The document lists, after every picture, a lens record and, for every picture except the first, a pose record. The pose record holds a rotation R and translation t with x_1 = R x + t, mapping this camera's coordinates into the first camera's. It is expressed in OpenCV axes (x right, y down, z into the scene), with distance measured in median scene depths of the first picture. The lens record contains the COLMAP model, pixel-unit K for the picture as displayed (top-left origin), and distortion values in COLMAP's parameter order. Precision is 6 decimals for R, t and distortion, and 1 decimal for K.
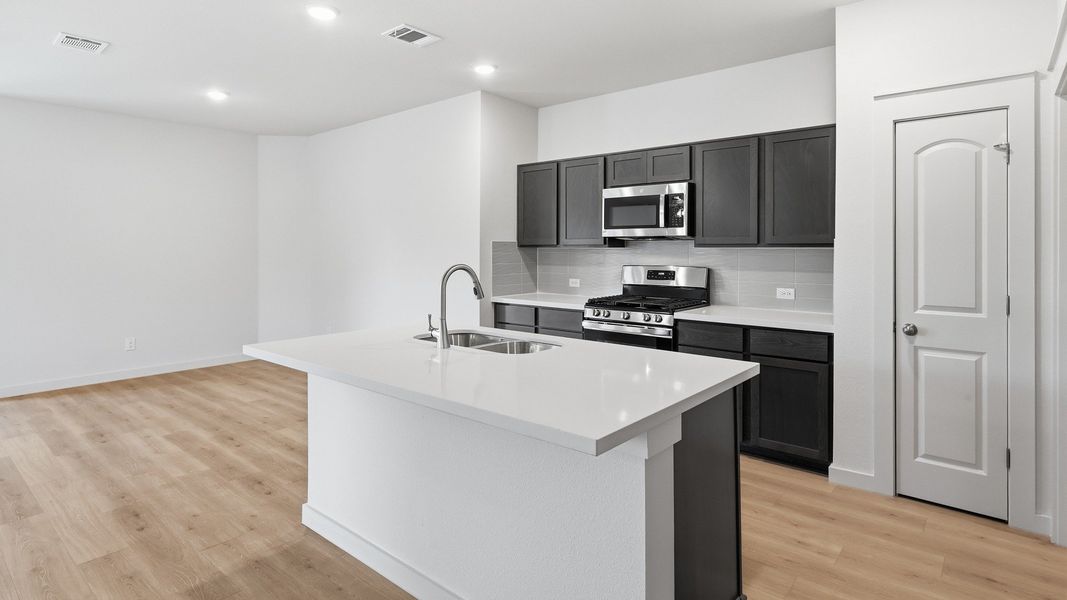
lens RADIAL K [[550.2, 0, 533.9], [0, 550.2, 247.9], [0, 0, 1]] dist [0.002538, 0.000159]
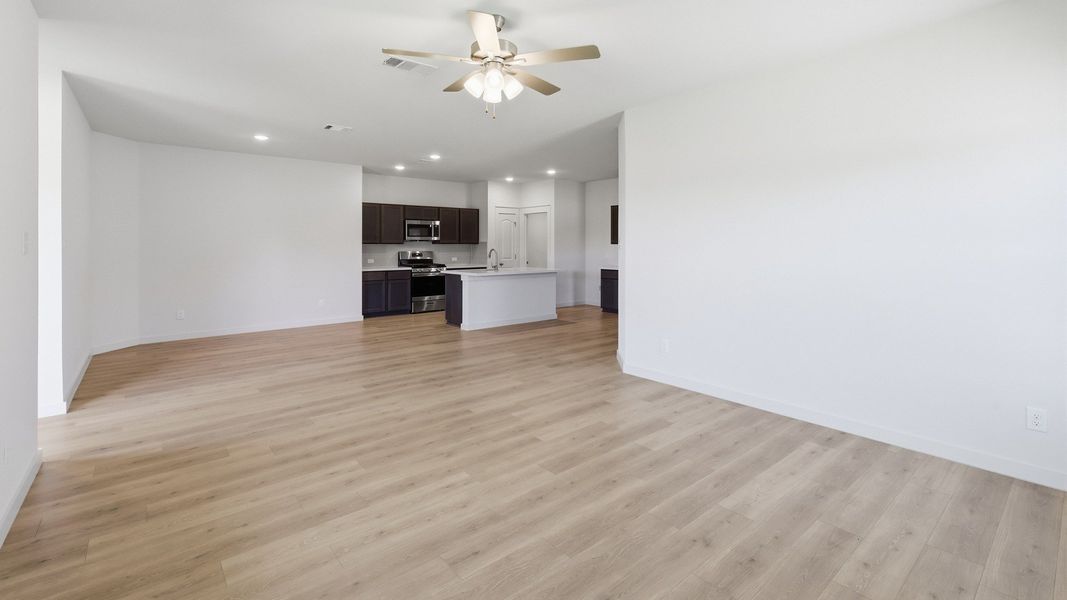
lens RADIAL K [[466.0, 0, 536.0], [0, 466.0, 243.0], [0, 0, 1]] dist [0.002178, -0.000261]
pose [[0.165798, 0.004323, 0.986150, -2.042742], [0.002510, 0.999985, -0.004805, 0.006307], [-0.986157, 0.003272, 0.165785, 0.114377]]
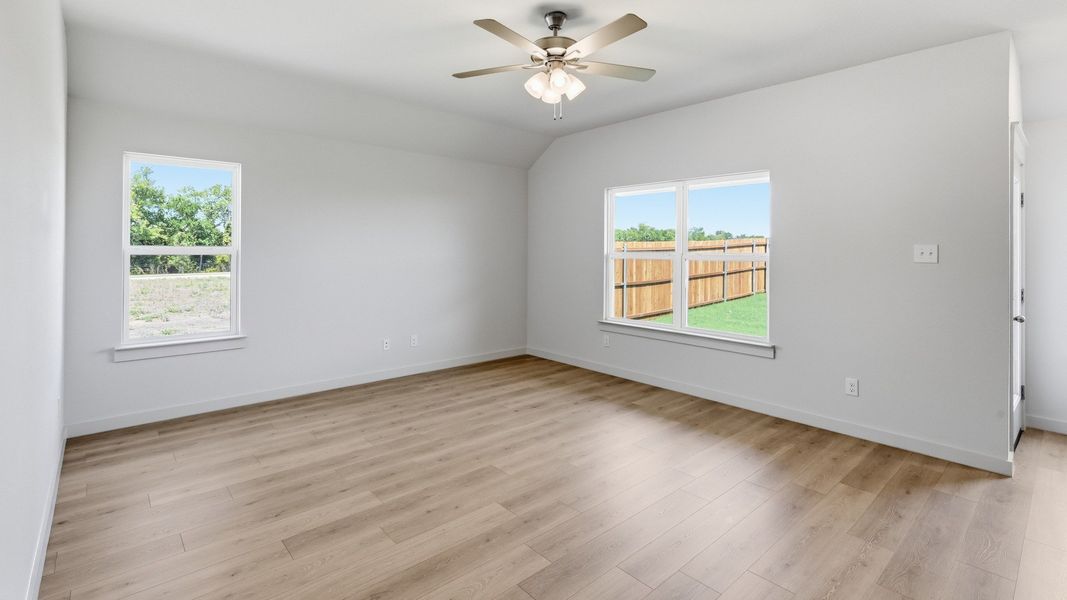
lens RADIAL K [[482.7, 0, 534.7], [0, 482.7, 248.2], [0, 0, 1]] dist [0.008324, -0.000032]
pose [[-0.135855, -0.005782, -0.990712, -0.606781], [-0.009842, 0.999942, -0.004487, 0.002450], [0.990680, 0.009141, -0.135904, 0.370693]]
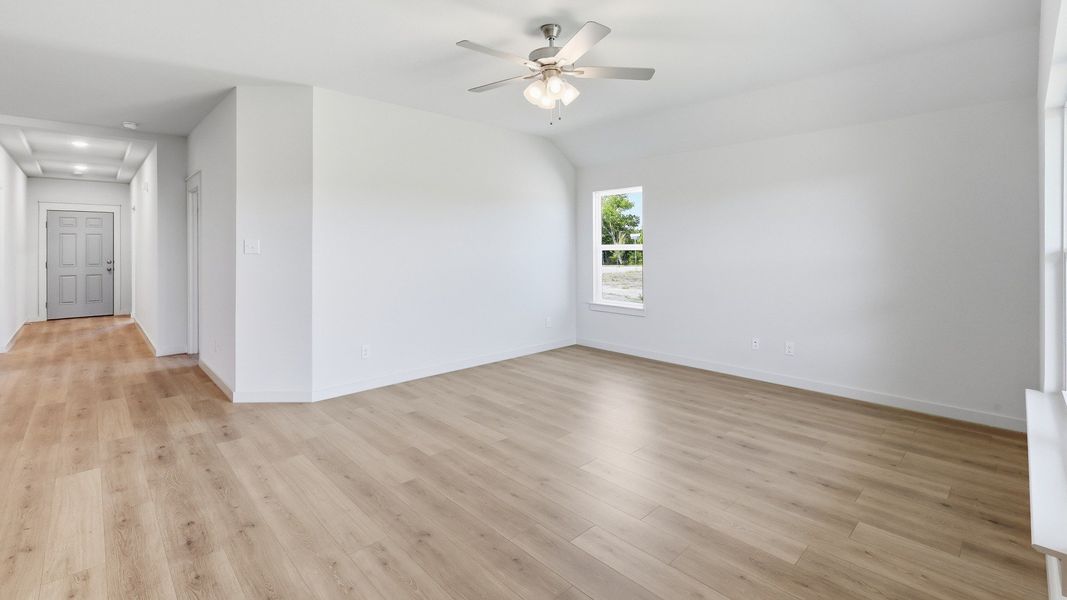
lens RADIAL K [[466.0, 0, 536.0], [0, 466.0, 243.0], [0, 0, 1]] dist [0.002178, -0.000261]
pose [[-0.994870, 0.003064, 0.101111, -1.382008], [0.002666, 0.999988, -0.004075, 0.001350], [-0.101123, -0.003785, -0.994867, 1.054576]]
